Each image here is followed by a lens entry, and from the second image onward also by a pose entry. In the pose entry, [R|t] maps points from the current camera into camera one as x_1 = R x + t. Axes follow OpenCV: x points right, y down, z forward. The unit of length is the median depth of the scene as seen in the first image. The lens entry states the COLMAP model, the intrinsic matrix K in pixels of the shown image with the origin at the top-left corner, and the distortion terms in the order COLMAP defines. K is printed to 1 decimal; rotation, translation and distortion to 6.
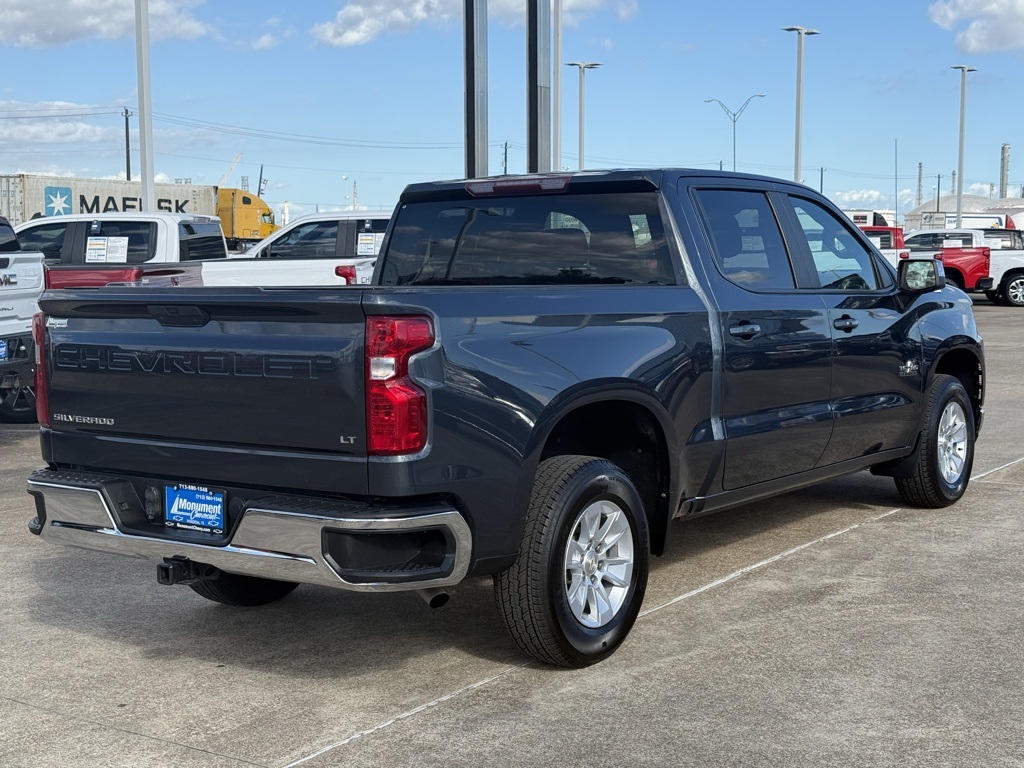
lens RADIAL K [[1435.3, 0, 511.8], [0, 1435.3, 377.9], [0, 0, 1]] dist [0.110360, 0.000000]
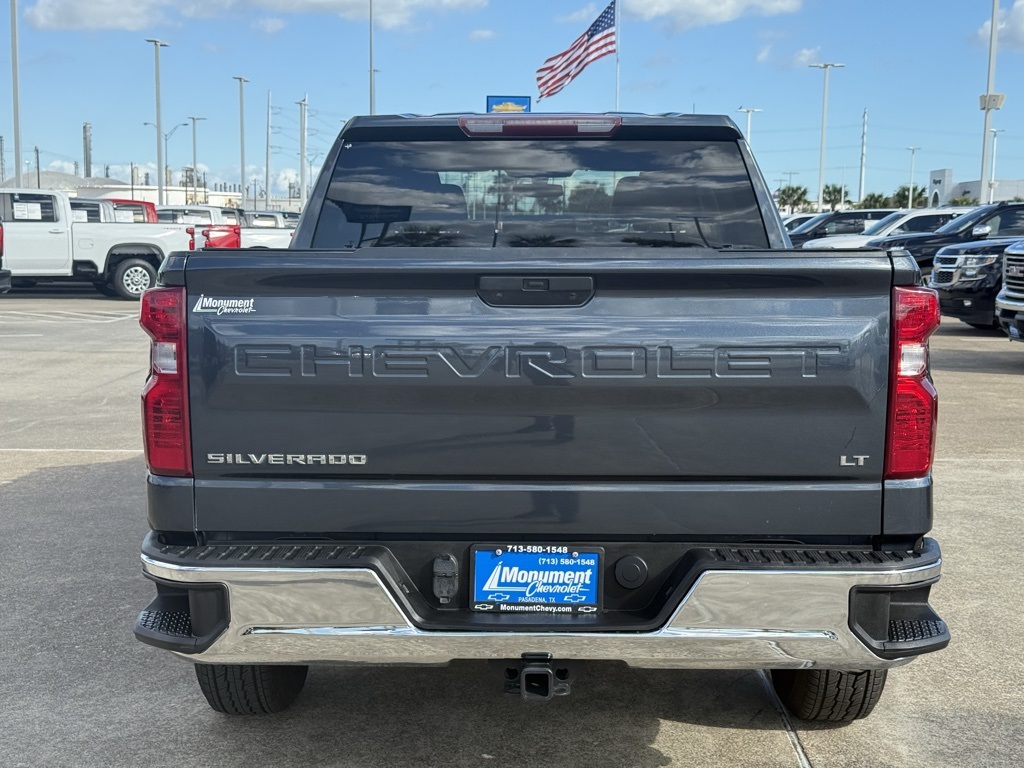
lens RADIAL K [[1435.3, 0, 506.9], [0, 1435.3, 385.2], [0, 0, 1]] dist [0.110360, 0.000000]
pose [[0.821398, -0.044614, 0.568608, -0.569489], [0.033117, 0.998985, 0.030542, -0.018945], [-0.569393, -0.006256, 0.822041, 0.434529]]
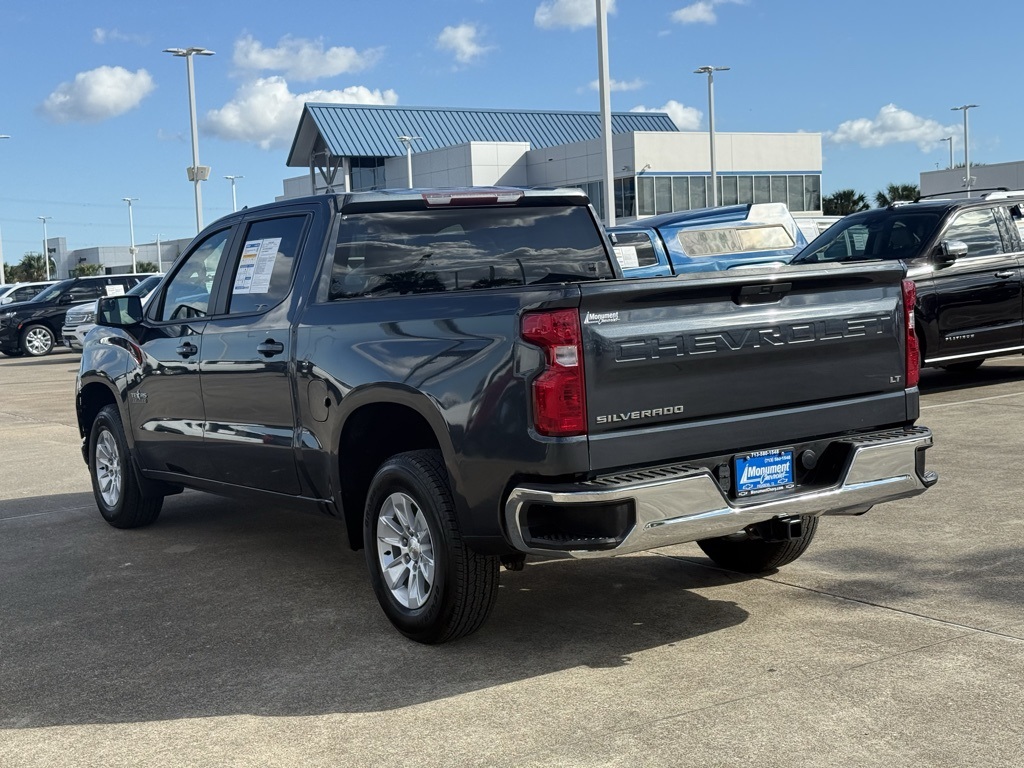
lens RADIAL K [[1435.3, 0, 519.0], [0, 1435.3, 360.8], [0, 0, 1]] dist [0.110360, 0.000000]
pose [[0.351726, -0.066062, 0.933769, -1.211078], [0.134048, 0.990781, 0.019602, -0.035978], [-0.926456, 0.118276, 0.357339, 0.729685]]
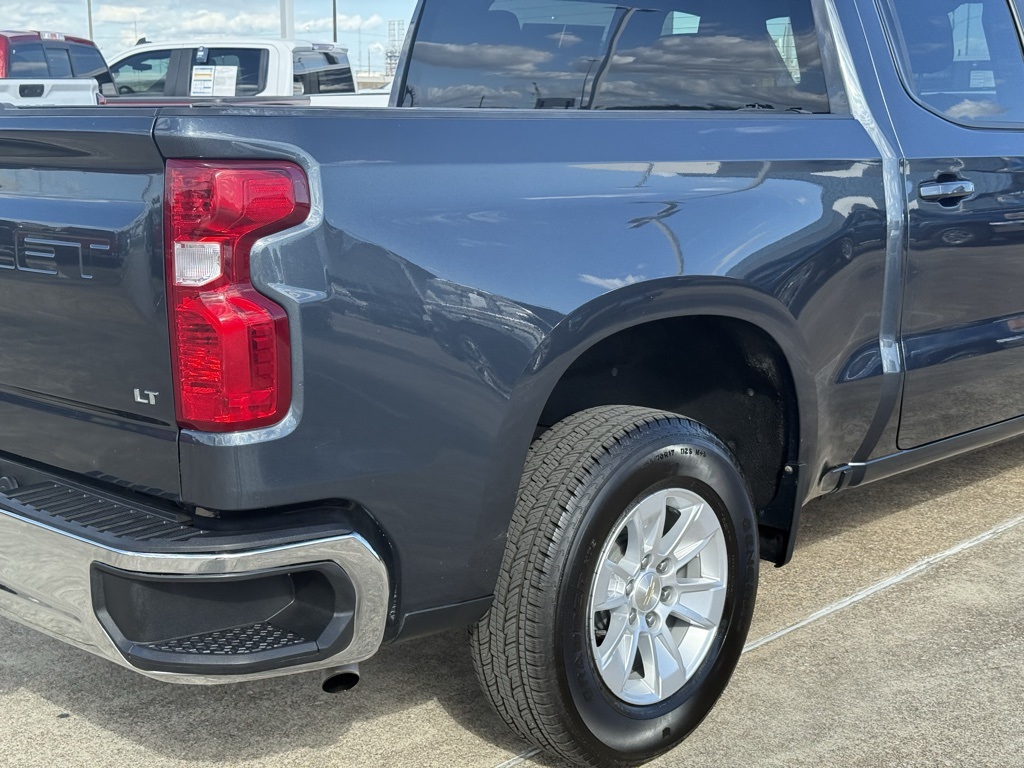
lens RADIAL K [[1435.3, 0, 513.9], [0, 1435.3, 374.7], [0, 0, 1]] dist [0.110360, 0.000000]
pose [[0.989792, 0.029948, -0.139338, 0.080134], [-0.015313, 0.994360, 0.104944, -0.019606], [0.141695, -0.101739, 0.984668, 0.426276]]
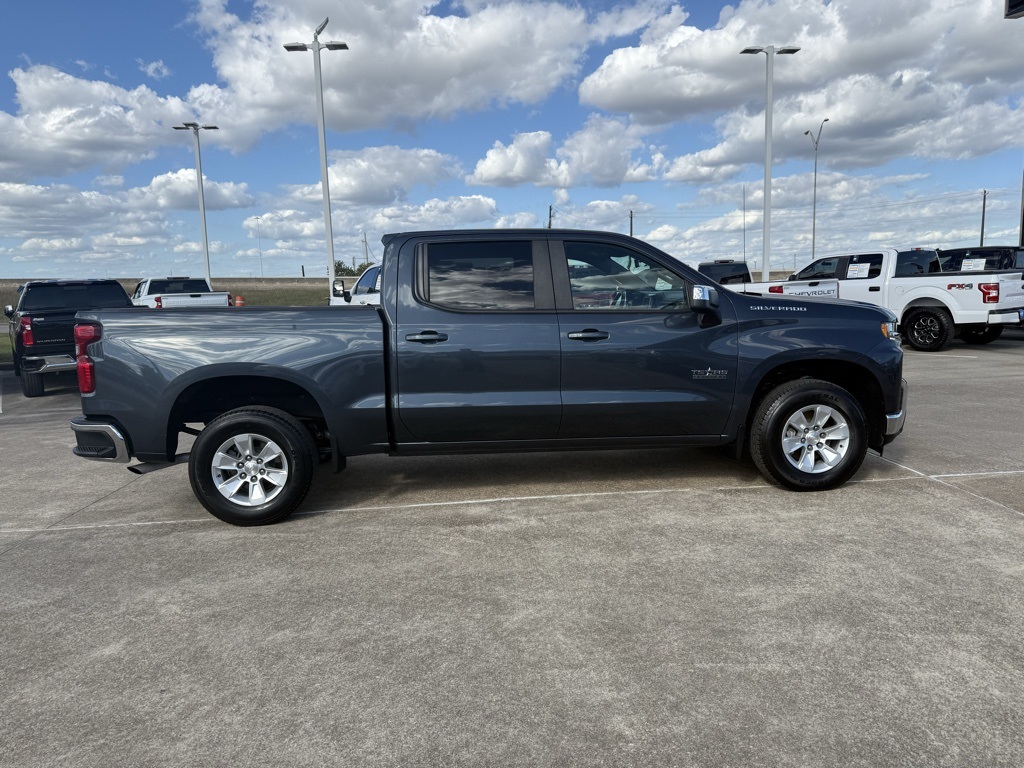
lens RADIAL K [[733.6, 0, 505.1], [0, 733.6, 389.9], [0, 0, 1]] dist [-0.000341, -0.023040]
pose [[0.647476, 0.088413, -0.756940, 0.890103], [-0.039713, 0.995812, 0.082345, -0.043960], [0.761050, -0.023256, 0.648276, 0.671778]]
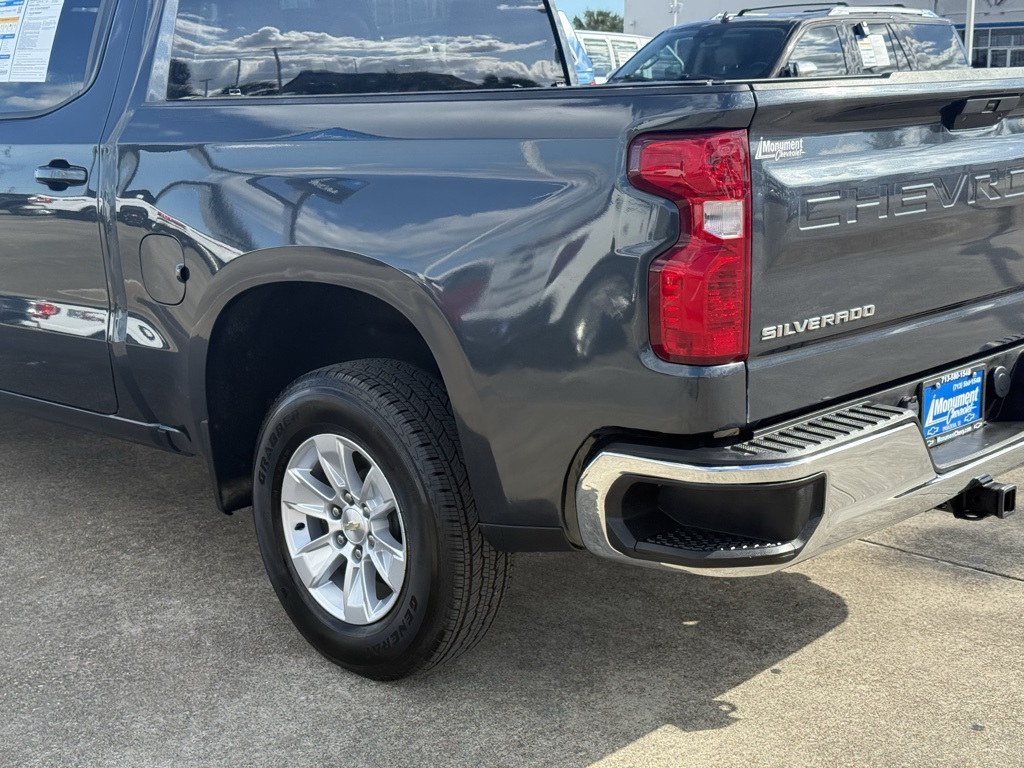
lens RADIAL K [[1435.3, 0, 532.7], [0, 1435.3, 363.2], [0, 0, 1]] dist [0.110360, 0.000000]
pose [[0.131393, -0.183260, 0.974244, -0.844956], [0.101349, 0.980098, 0.170693, -0.060161], [-0.986136, 0.076311, 0.147351, 1.027707]]
